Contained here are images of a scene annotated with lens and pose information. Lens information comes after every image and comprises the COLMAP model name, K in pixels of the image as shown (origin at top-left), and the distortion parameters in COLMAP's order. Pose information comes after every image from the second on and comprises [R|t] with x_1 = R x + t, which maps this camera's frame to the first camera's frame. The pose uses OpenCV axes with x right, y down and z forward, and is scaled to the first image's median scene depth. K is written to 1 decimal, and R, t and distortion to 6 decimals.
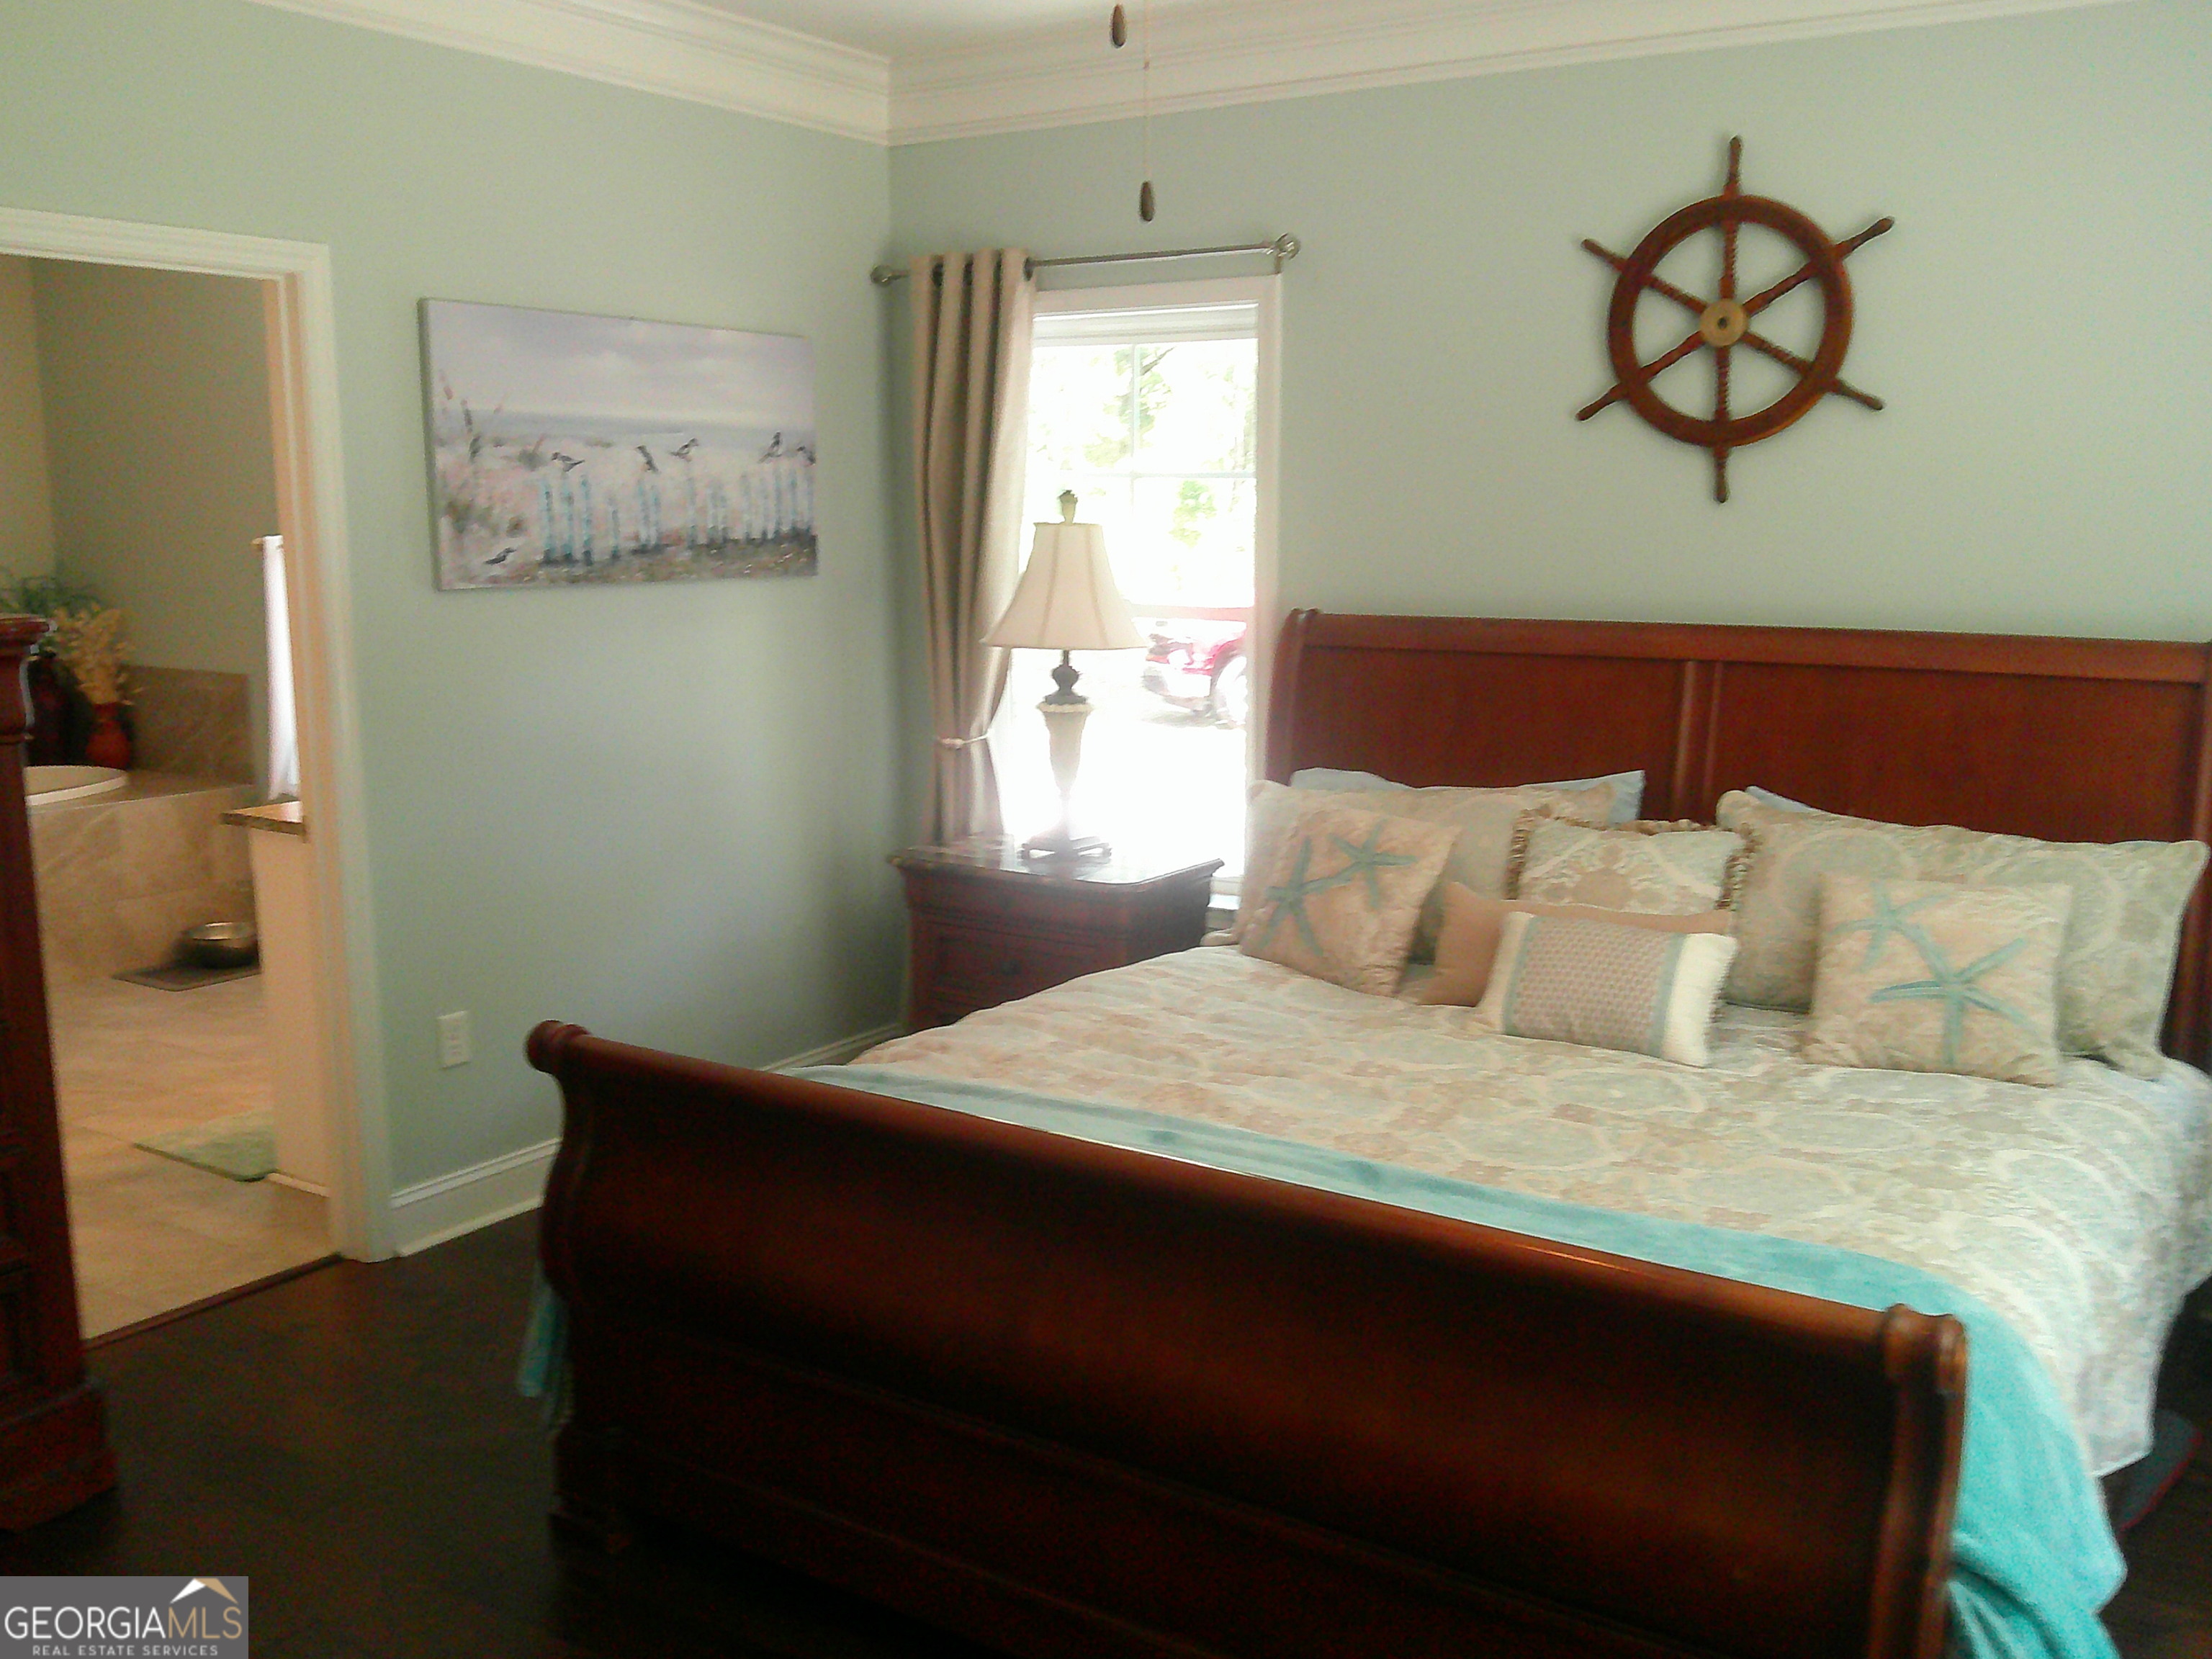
lens RADIAL K [[1927.0, 0, 1109.9], [0, 1927.0, 892.7], [0, 0, 1]] dist [0.072272, -0.165538]
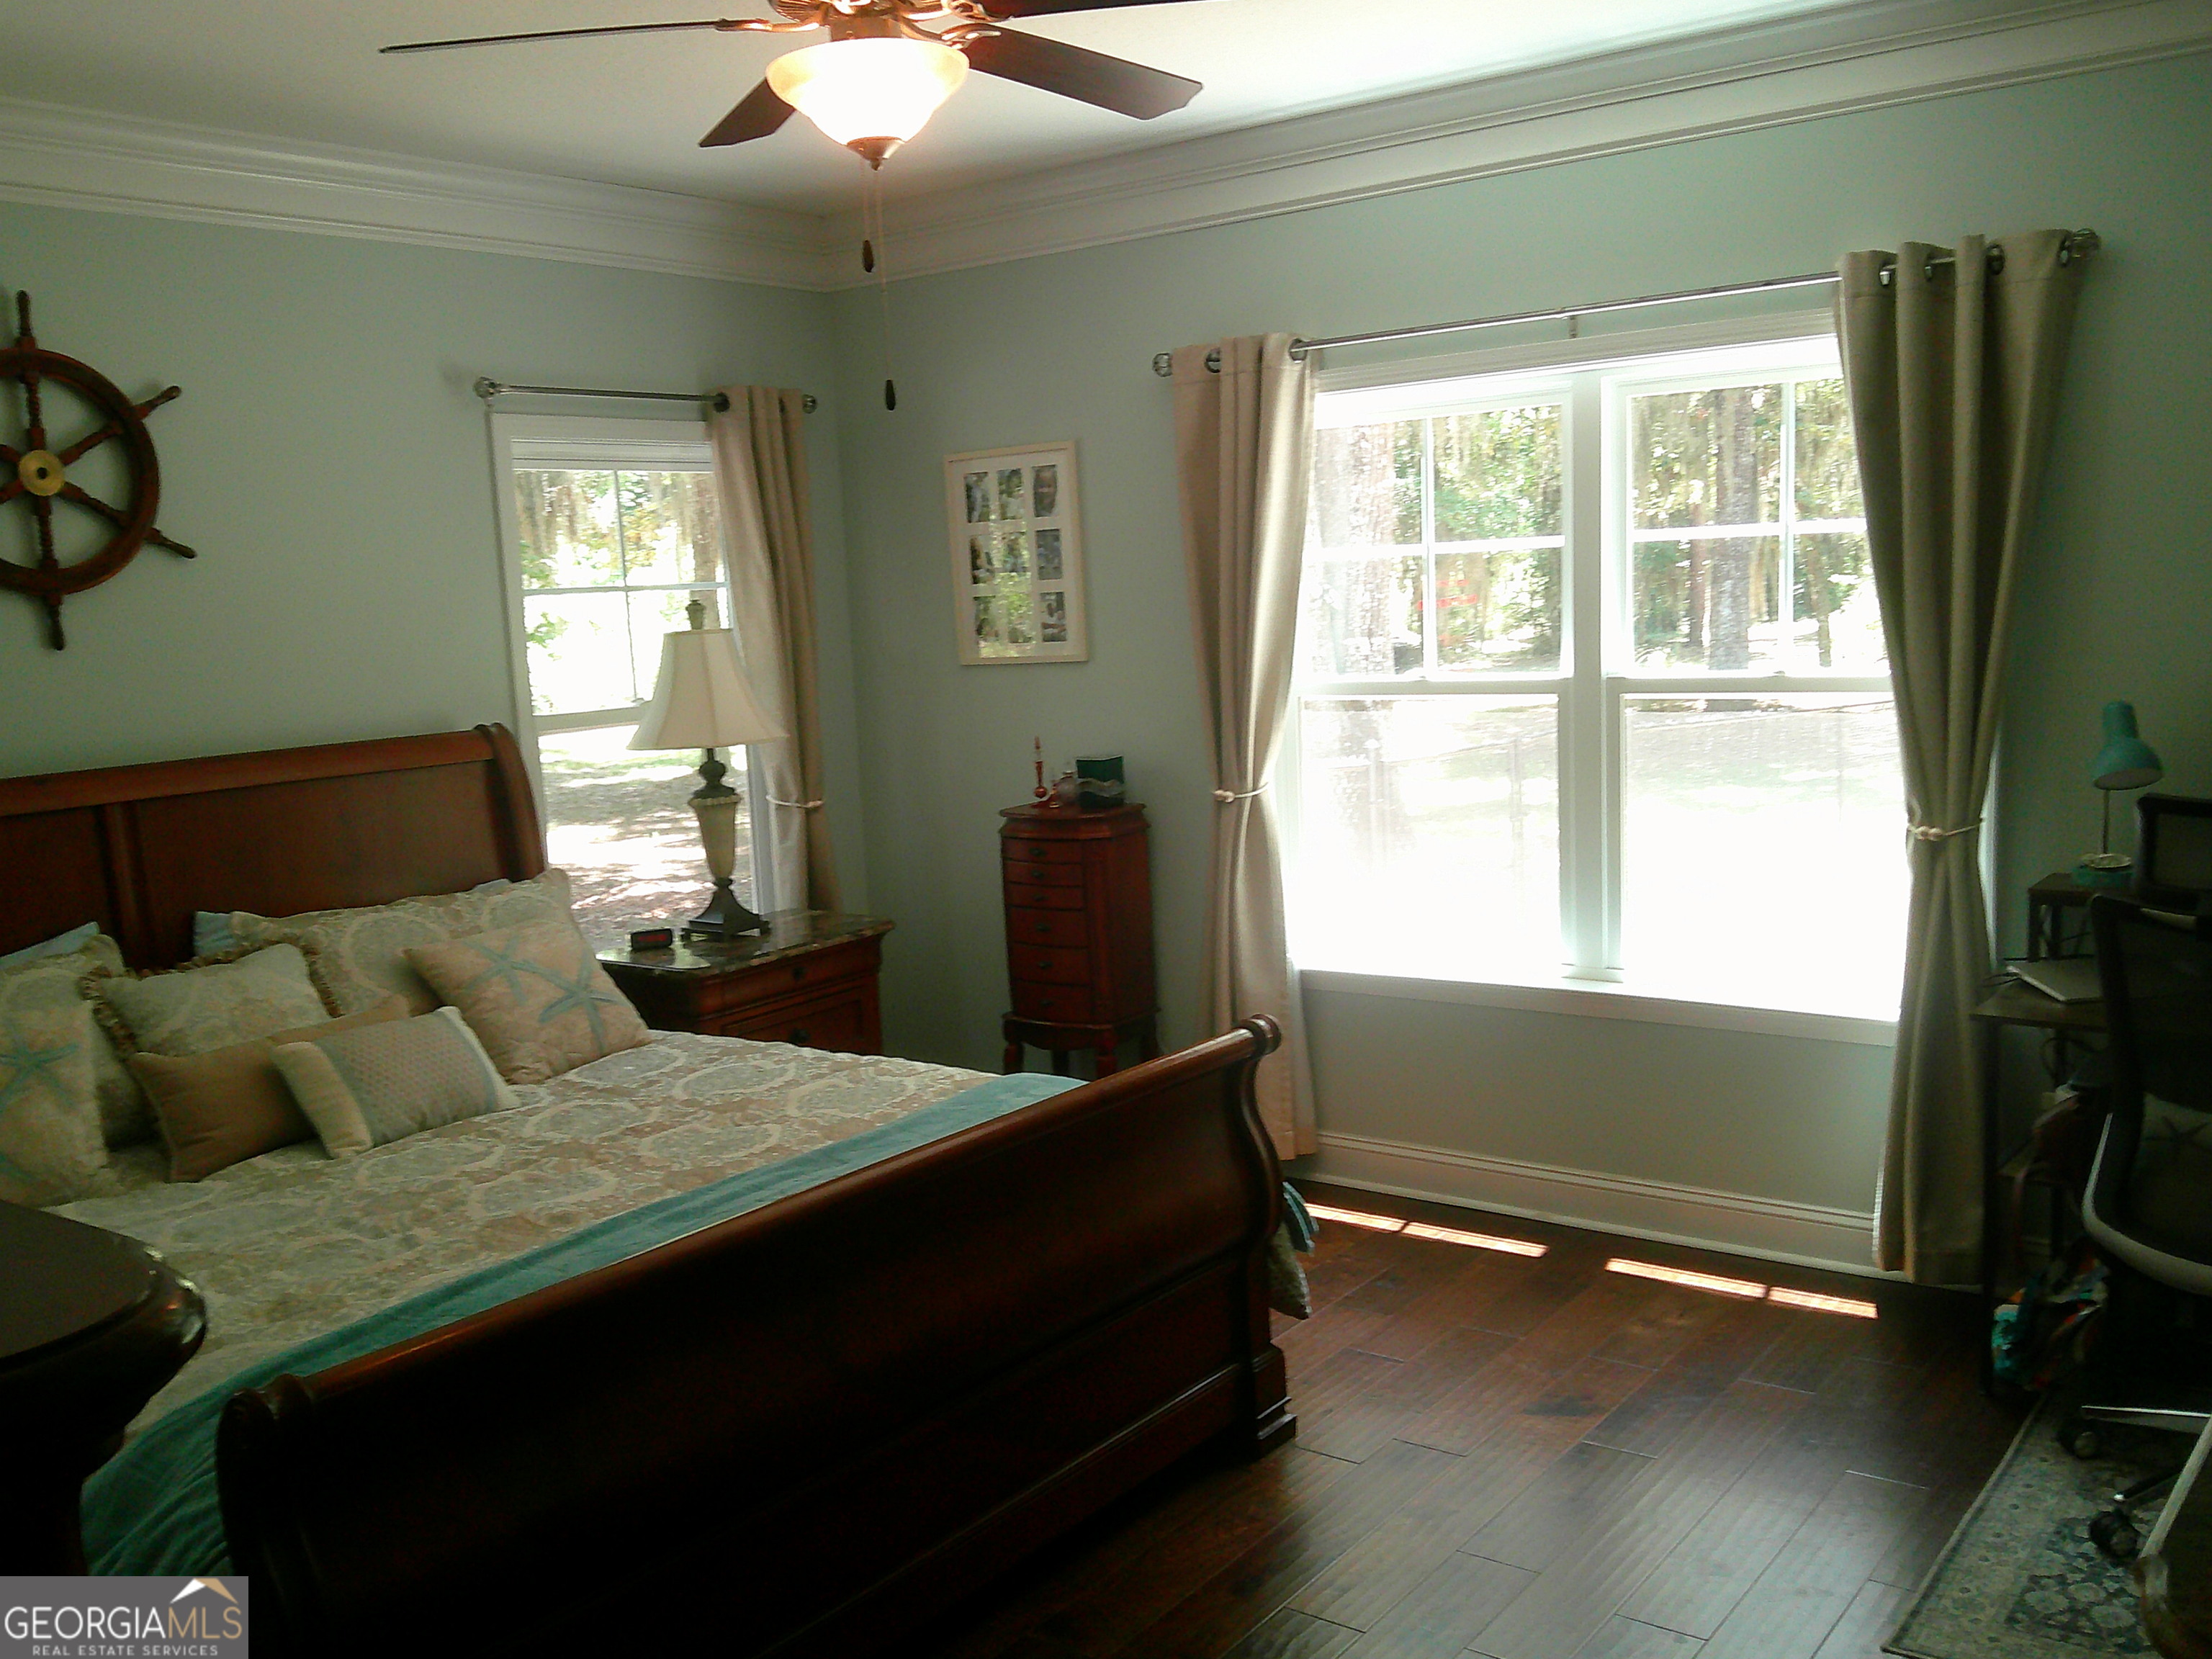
lens RADIAL K [[1950.7, 0, 1105.2], [0, 1950.7, 856.5], [0, 0, 1]] dist [-0.052954, -0.009628]
pose [[0.093177, -0.147558, 0.984655, -0.735430], [0.252967, 0.960013, 0.119928, -0.097811], [-0.962978, 0.237910, 0.126778, 0.463274]]
